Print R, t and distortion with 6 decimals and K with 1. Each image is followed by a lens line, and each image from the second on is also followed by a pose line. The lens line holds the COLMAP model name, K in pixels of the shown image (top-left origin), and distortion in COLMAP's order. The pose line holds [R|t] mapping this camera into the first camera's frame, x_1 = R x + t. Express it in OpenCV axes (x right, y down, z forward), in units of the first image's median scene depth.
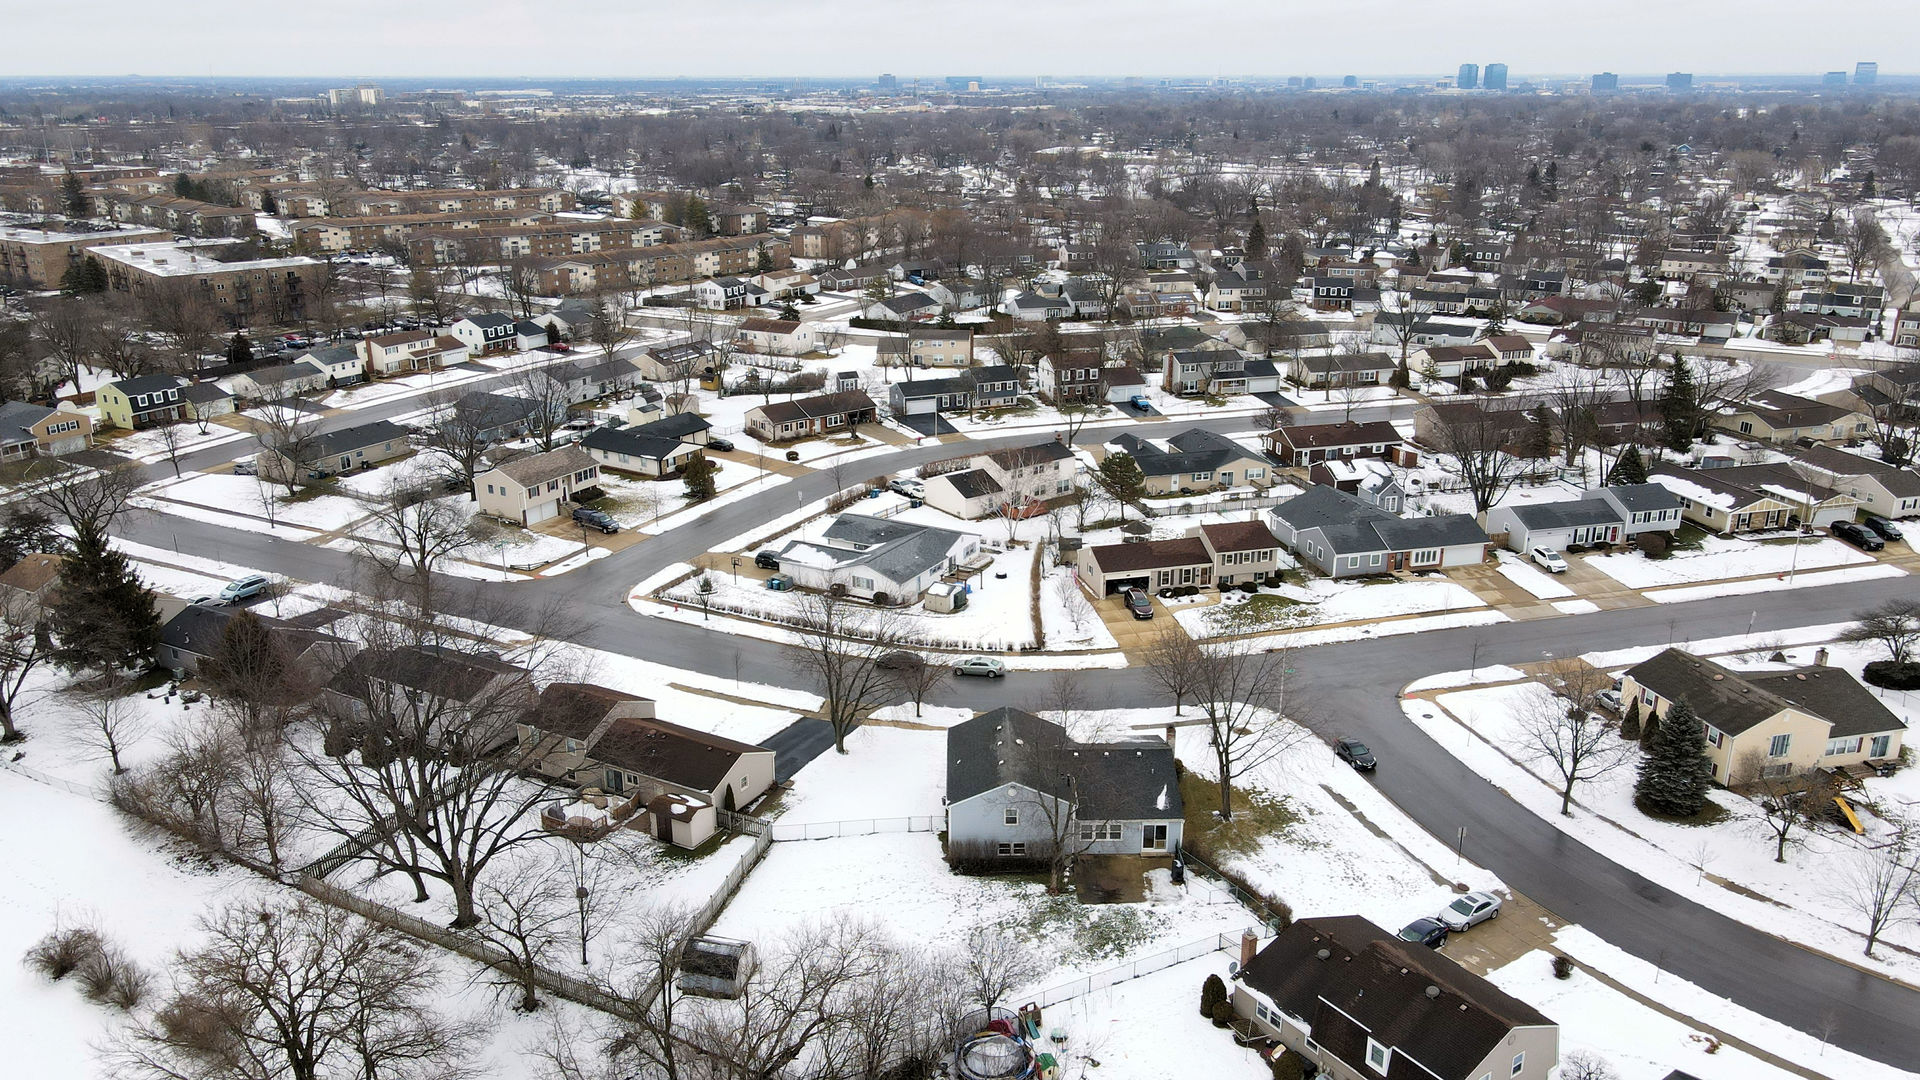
lens RADIAL K [[1422.2, 0, 975.9], [0, 1422.2, 540.9], [0, 0, 1]] dist [-0.001144, 0.035340]
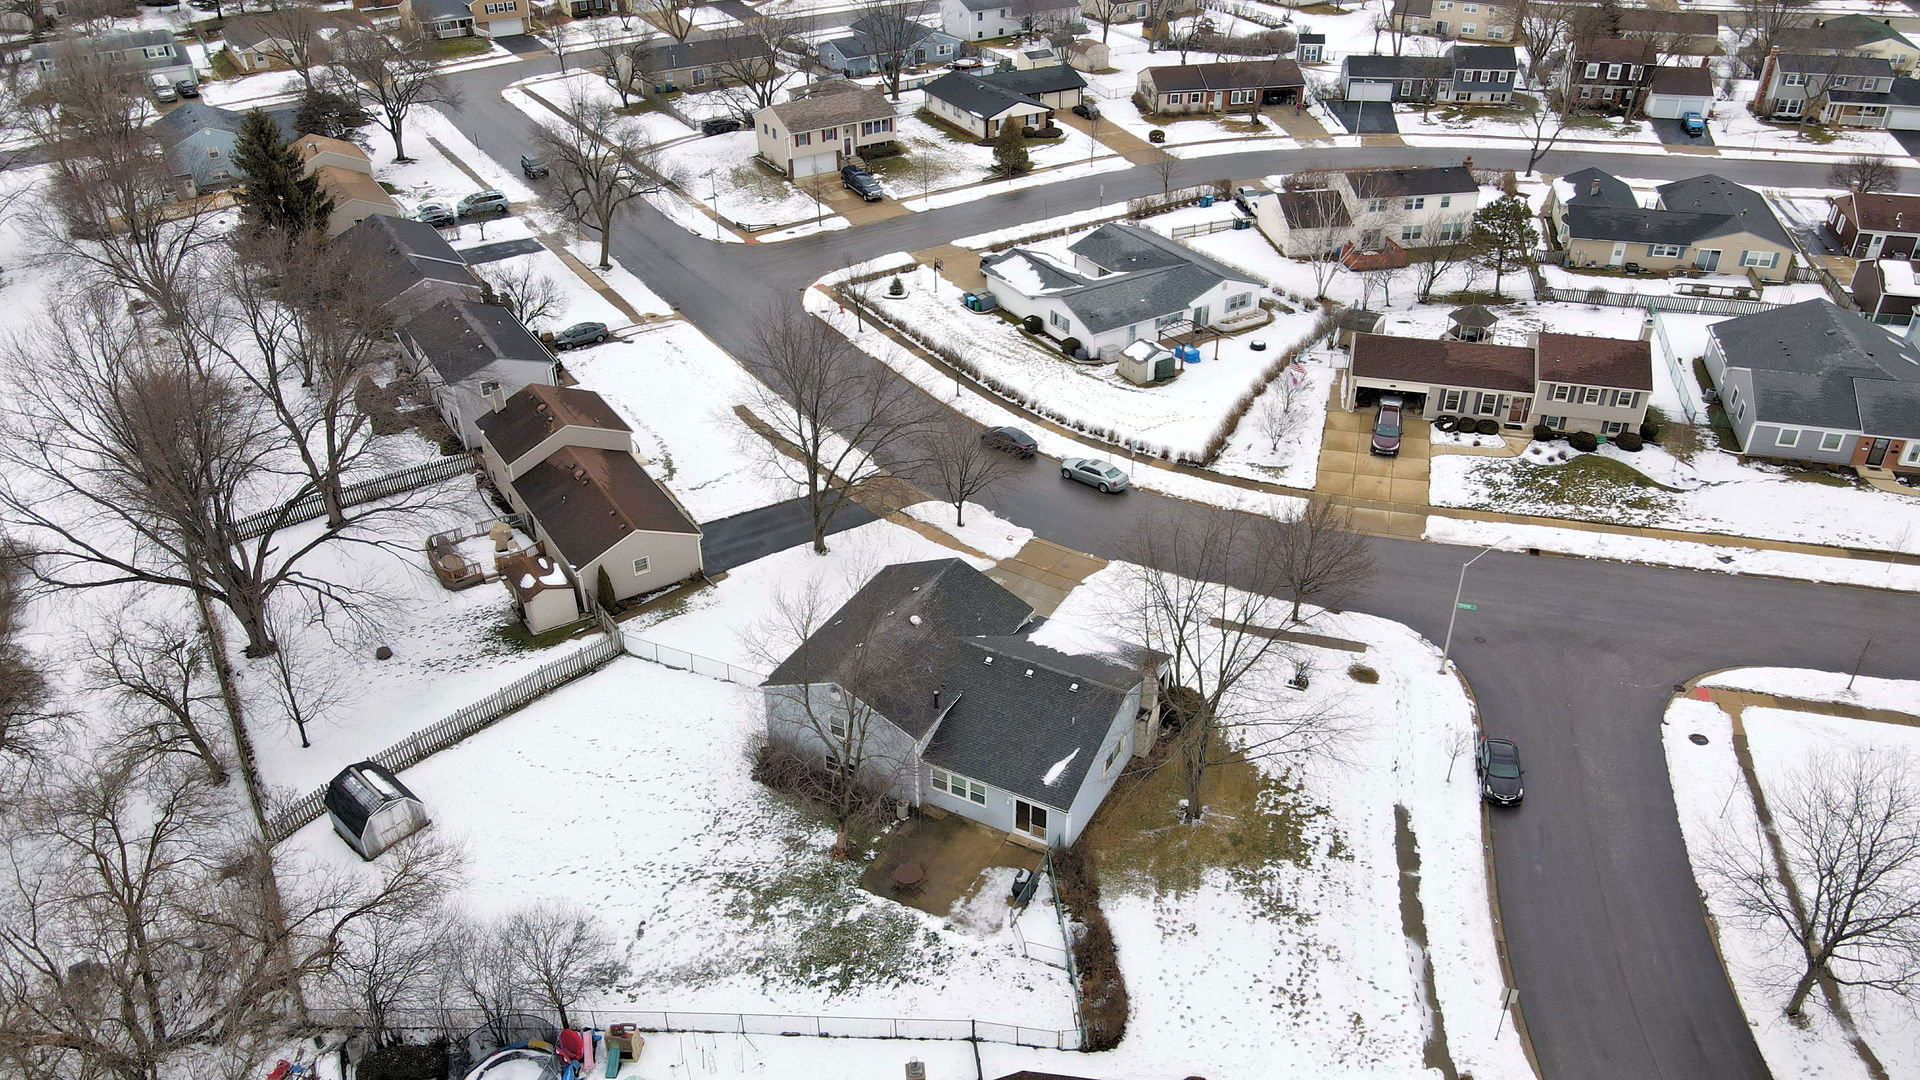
lens RADIAL K [[1422.2, 0, 969.7], [0, 1422.2, 536.8], [0, 0, 1]] dist [-0.001144, 0.035340]
pose [[0.875365, 0.253302, -0.411793, 0.217778], [-0.149848, 0.951965, 0.267034, -0.056257], [0.459653, -0.172046, 0.871274, 0.280776]]
